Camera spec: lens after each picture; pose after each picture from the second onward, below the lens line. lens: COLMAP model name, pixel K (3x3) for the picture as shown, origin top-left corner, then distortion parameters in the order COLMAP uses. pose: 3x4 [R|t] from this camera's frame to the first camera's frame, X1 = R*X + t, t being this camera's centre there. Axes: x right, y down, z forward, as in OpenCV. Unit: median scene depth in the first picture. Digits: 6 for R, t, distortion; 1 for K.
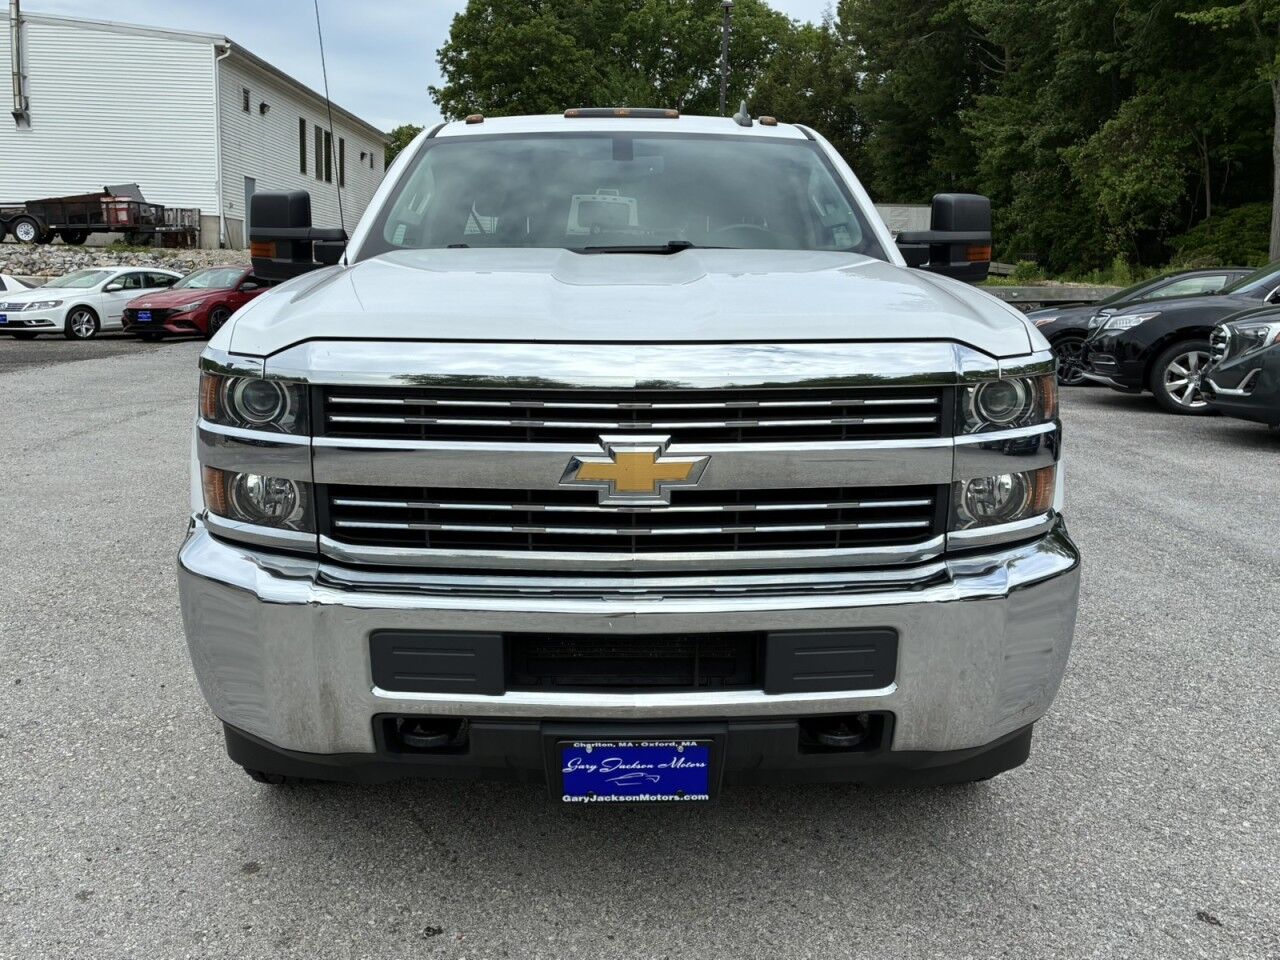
lens RADIAL K [[1113.4, 0, 640.0], [0, 1113.4, 480.0], [0, 0, 1]] dist [0.045837, -0.049739]
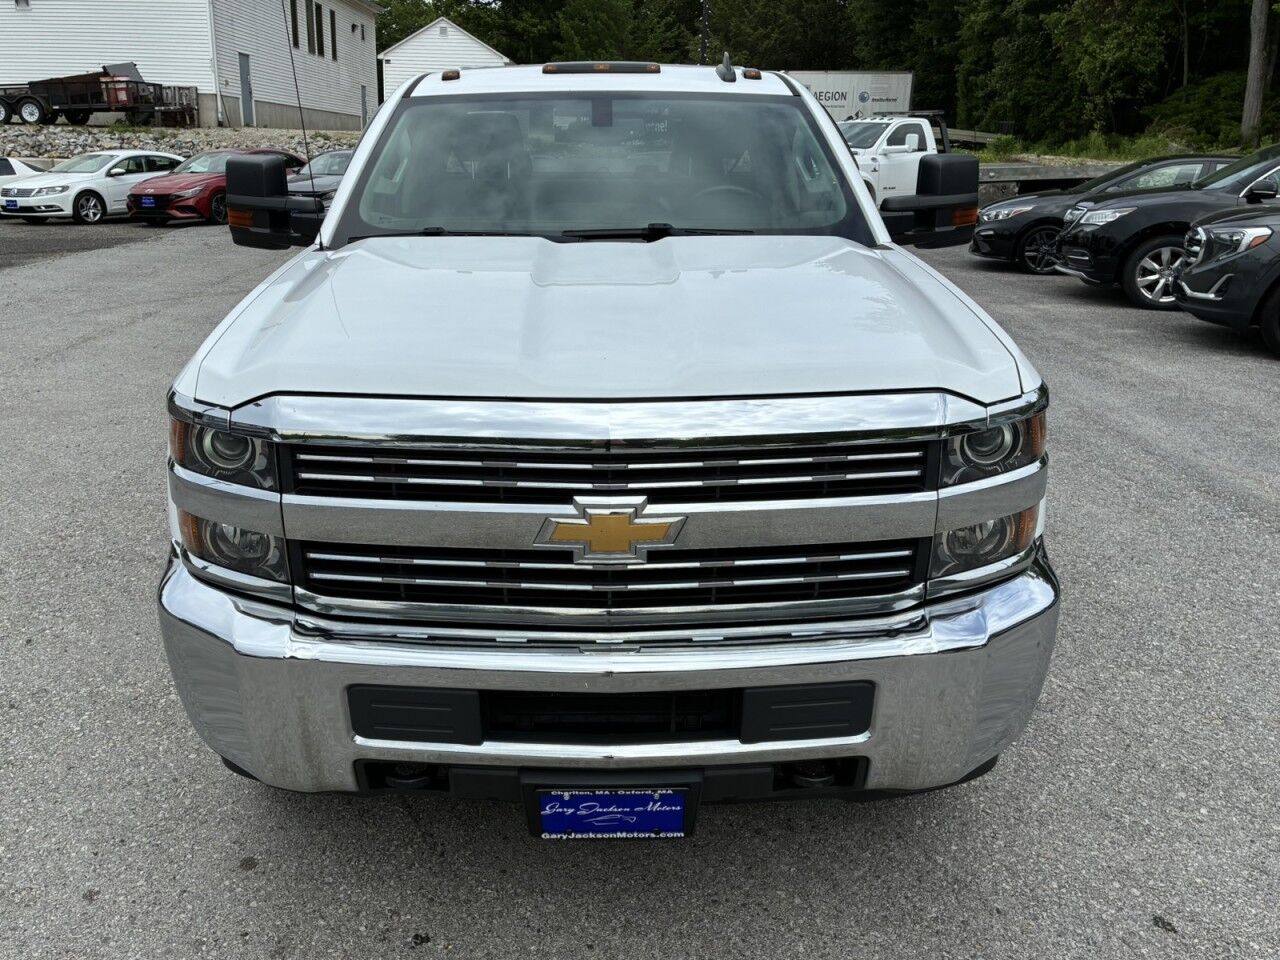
lens RADIAL K [[1034.9, 0, 612.8], [0, 1034.9, 479.8], [0, 0, 1]] dist [0.075144, -0.096939]
pose [[0.999905, -0.001241, -0.013719, 0.006851], [0.003052, 0.991148, 0.132724, -0.117842], [0.013433, -0.132753, 0.991058, 0.067746]]
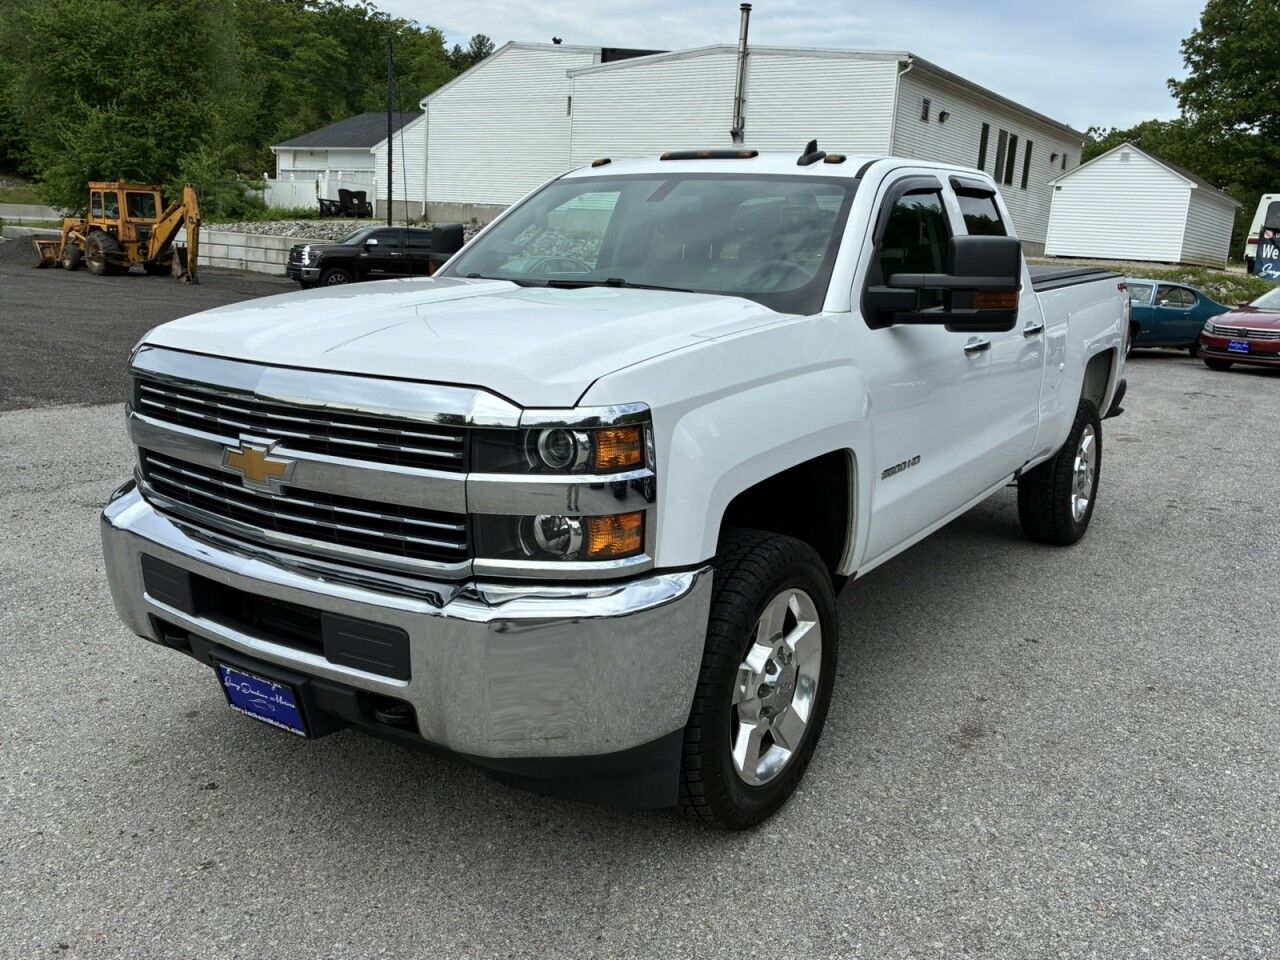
lens RADIAL K [[1099.0, 0, 670.1], [0, 1099.0, 456.5], [0, 0, 1]] dist [0.028202, -0.011524]
pose [[0.824014, 0.127159, -0.552115, 0.736506], [-0.135510, 0.990438, 0.025866, -0.077739], [0.550125, 0.053503, 0.833367, 0.131610]]
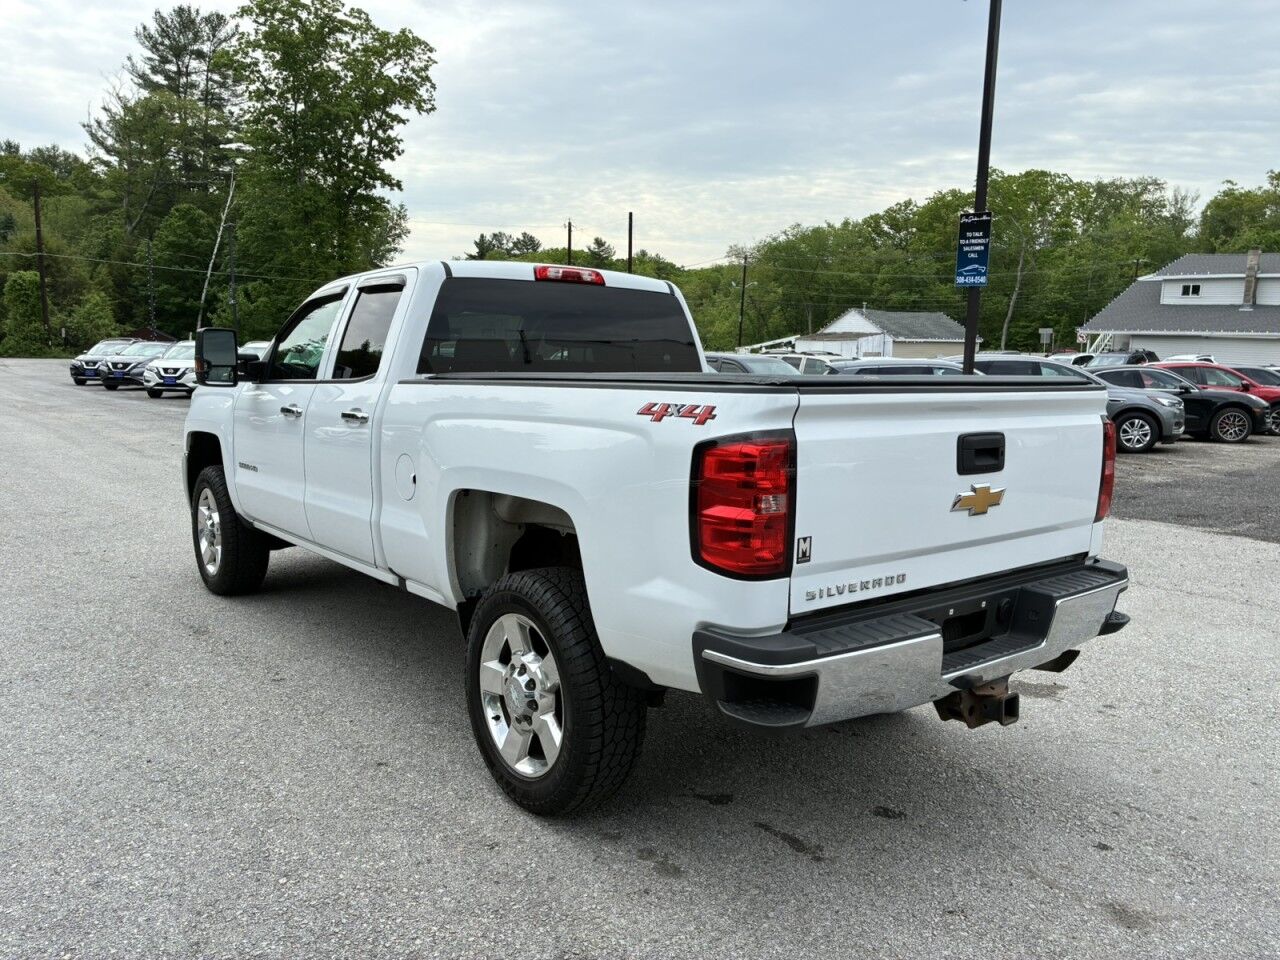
lens RADIAL K [[978.9, 0, 651.9], [0, 978.9, 481.2], [0, 0, 1]] dist [0.044830, -0.033336]
pose [[-0.796535, 0.053713, -0.602201, 0.782746], [-0.144184, 0.950430, 0.275487, -0.629684], [0.587147, 0.306263, -0.749307, 2.958848]]
